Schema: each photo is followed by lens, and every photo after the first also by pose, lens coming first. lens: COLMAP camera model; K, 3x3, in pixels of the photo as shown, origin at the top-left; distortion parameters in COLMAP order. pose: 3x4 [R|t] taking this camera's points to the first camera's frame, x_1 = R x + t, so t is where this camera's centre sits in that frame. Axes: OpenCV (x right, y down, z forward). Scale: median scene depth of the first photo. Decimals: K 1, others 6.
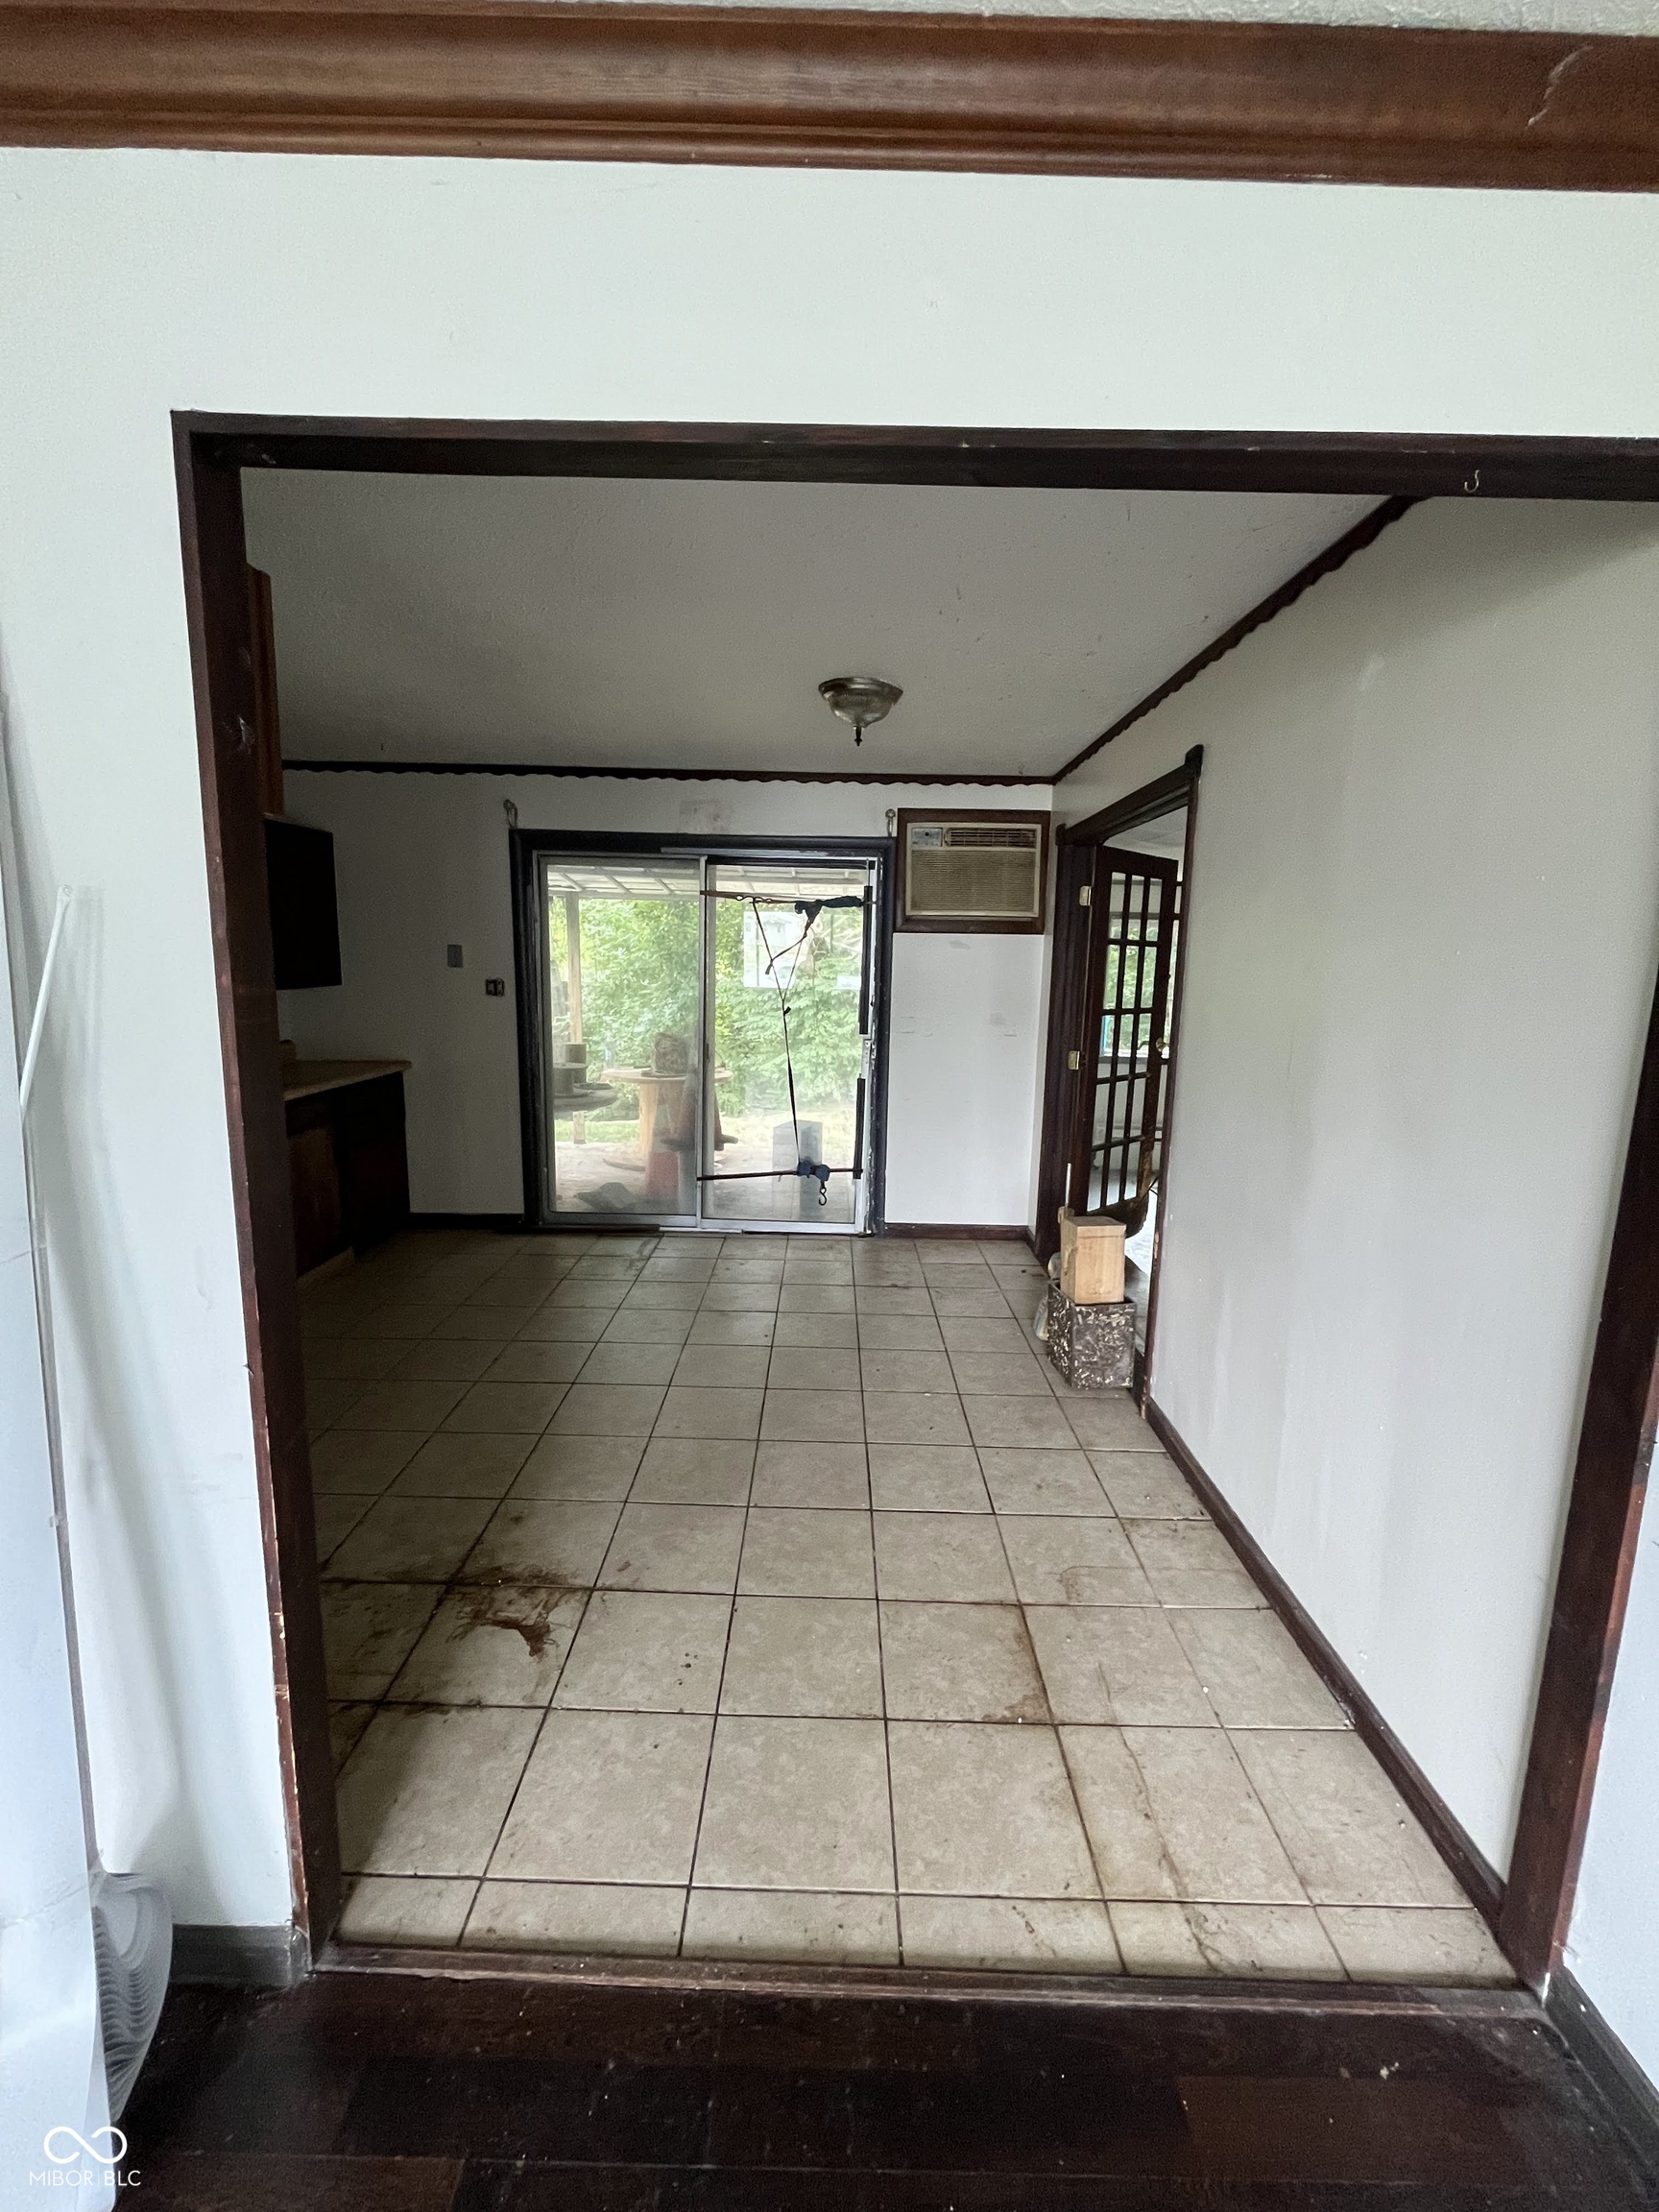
lens RADIAL K [[893.1, 0, 822.1], [0, 893.1, 1099.4], [0, 0, 1]] dist [-0.005520, 0.000627]
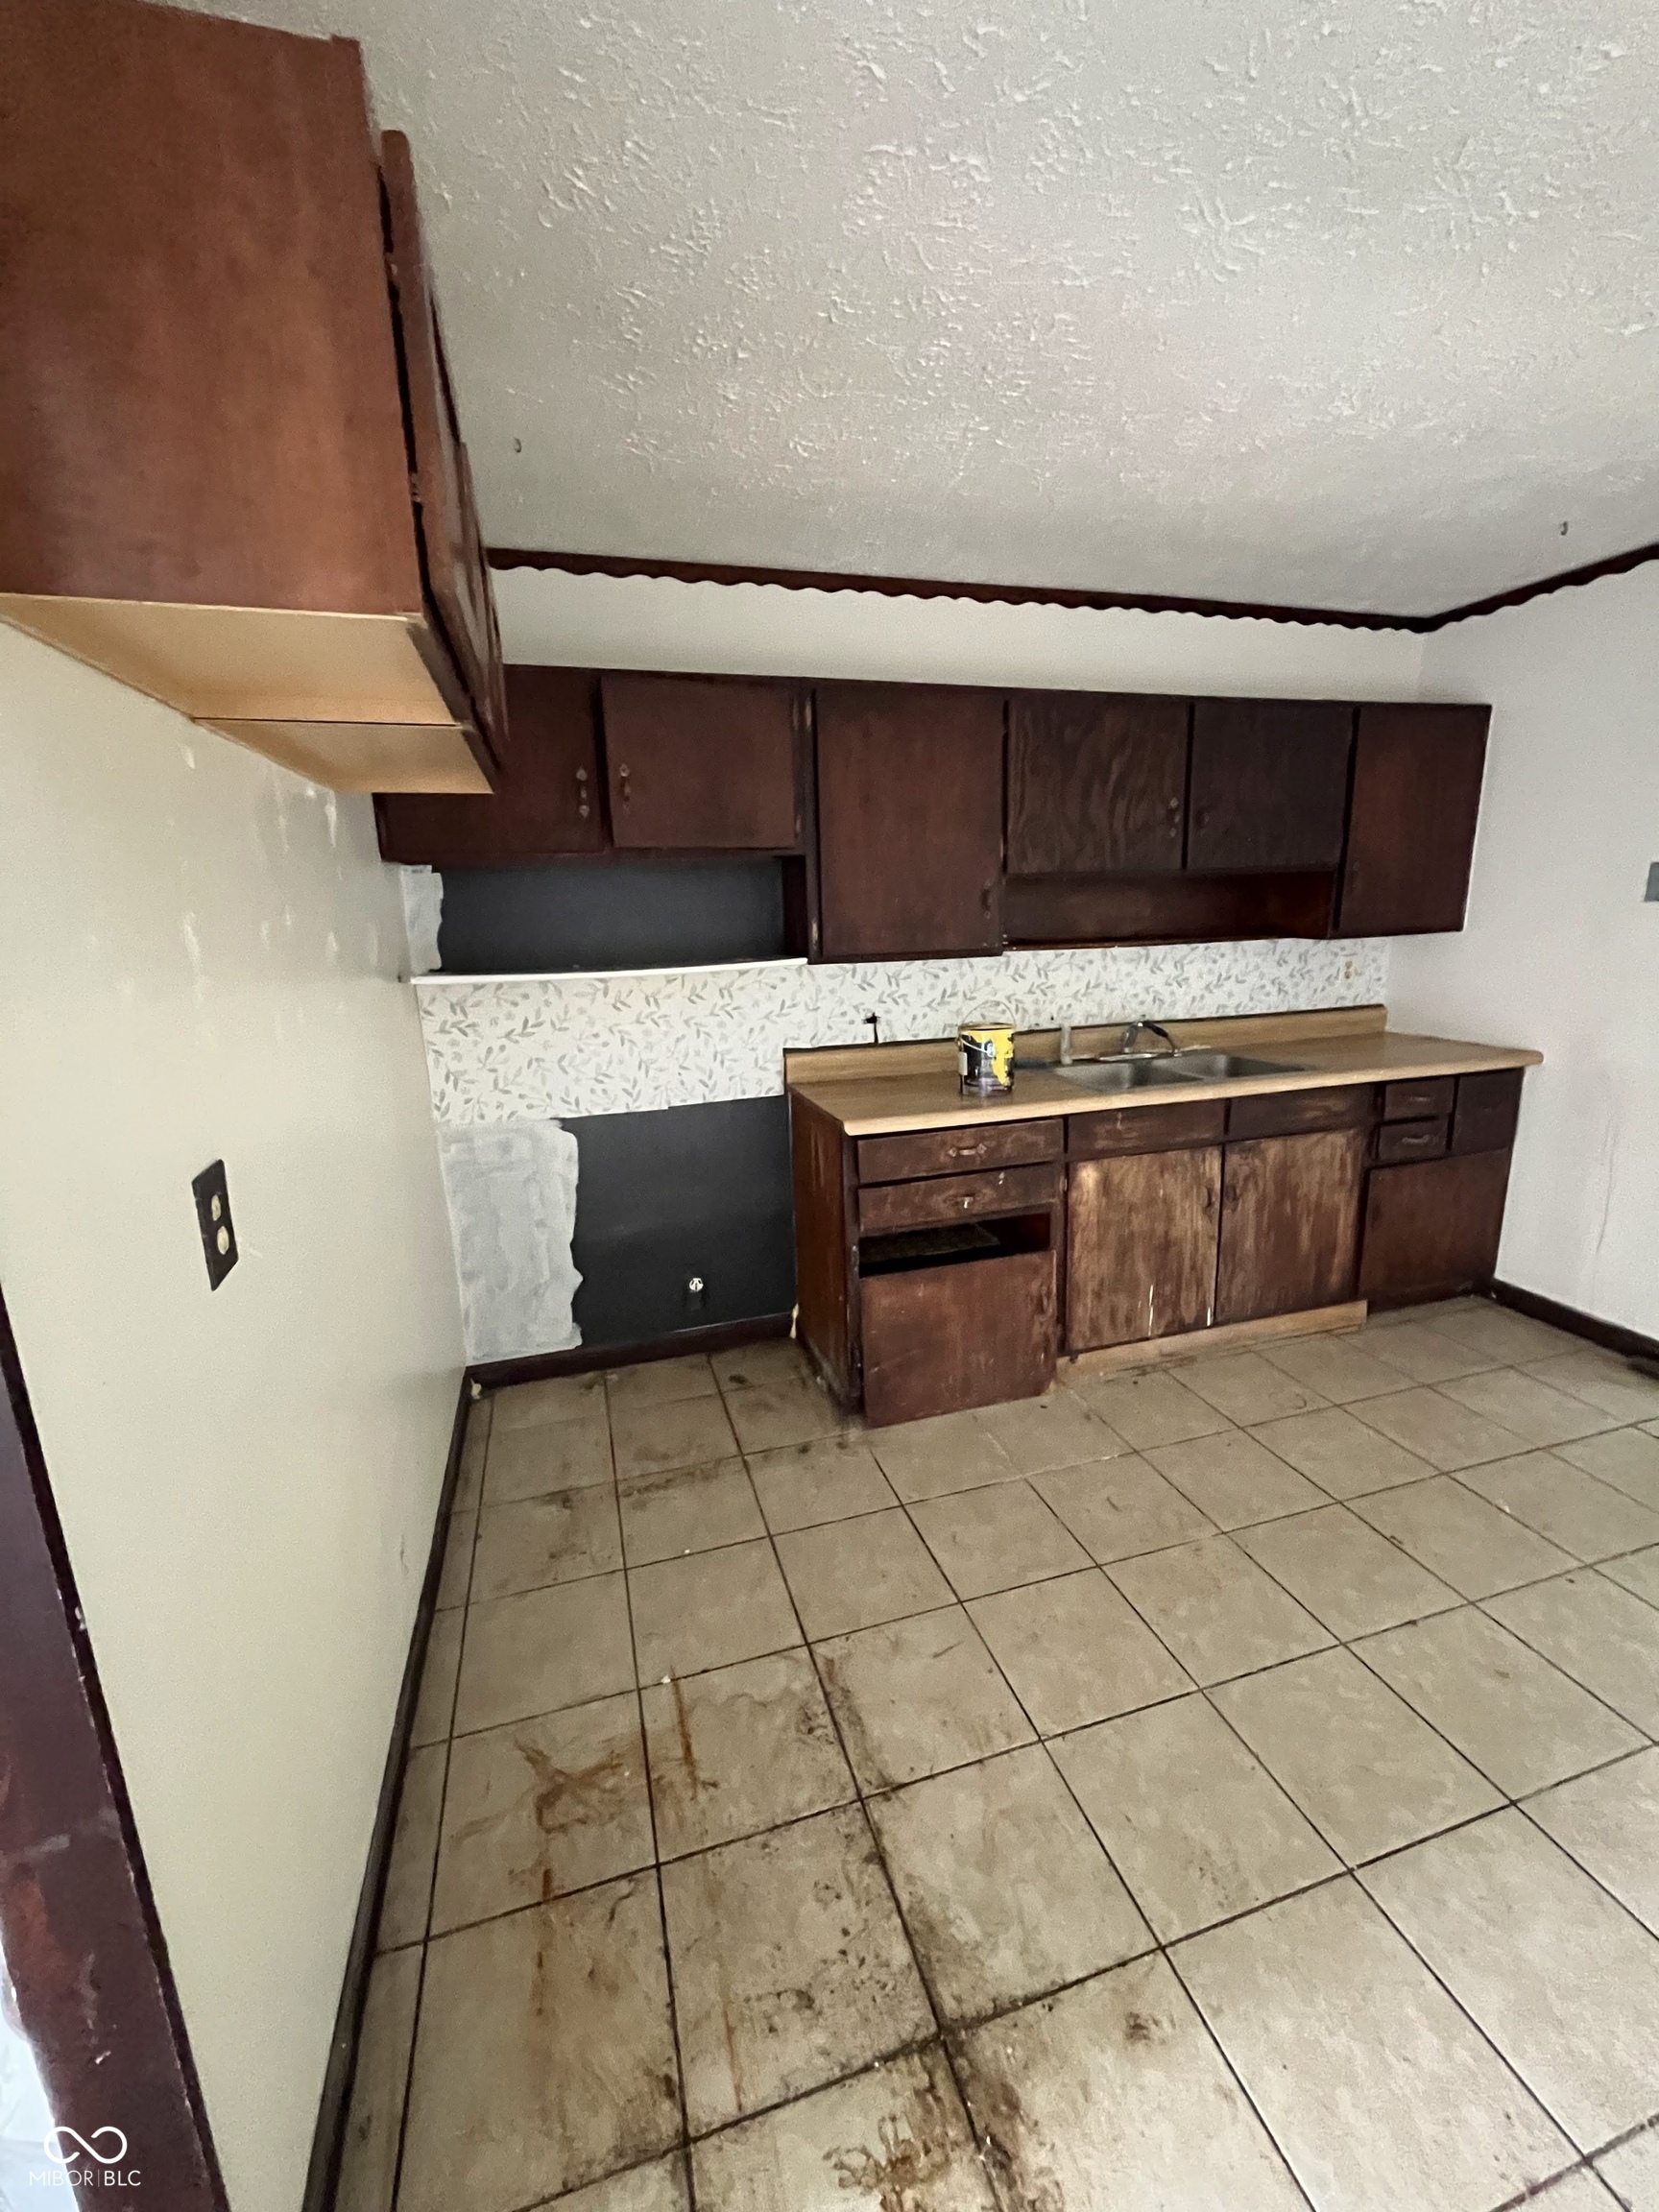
lens RADIAL K [[893.1, 0, 829.9], [0, 893.1, 1099.8], [0, 0, 1]] dist [-0.005520, 0.000627]
pose [[0.296634, 0.183469, -0.937202, -0.018082], [-0.119727, 0.980774, 0.154104, -0.075714], [0.947457, 0.066496, 0.312897, 0.518500]]
